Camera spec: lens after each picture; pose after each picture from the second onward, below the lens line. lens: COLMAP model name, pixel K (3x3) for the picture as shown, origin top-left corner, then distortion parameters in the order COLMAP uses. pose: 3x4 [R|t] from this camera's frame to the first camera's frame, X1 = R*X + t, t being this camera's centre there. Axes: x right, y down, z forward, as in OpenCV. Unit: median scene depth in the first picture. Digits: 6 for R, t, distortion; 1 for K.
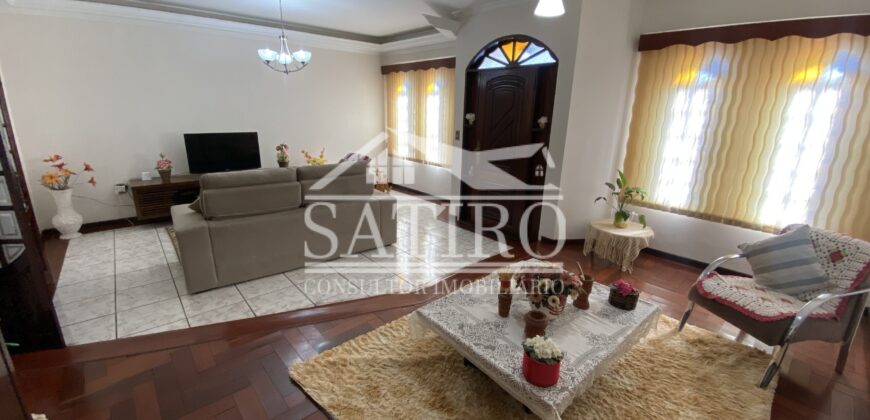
lens RADIAL K [[380.8, 0, 433.2], [0, 380.8, 222.4], [0, 0, 1]] dist [-0.000330, -0.020056]
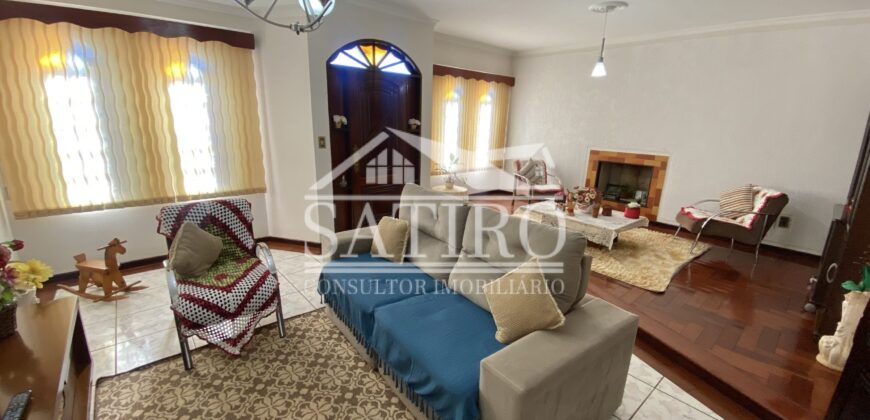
lens RADIAL K [[343.1, 0, 435.0], [0, 343.1, 210.0], [0, 0, 1]] dist [-0.031788, -0.000218]
pose [[-0.018892, -0.285950, 0.958058, -0.762043], [0.242572, 0.928289, 0.281848, -0.273033], [-0.969949, 0.237723, 0.051826, 0.864831]]
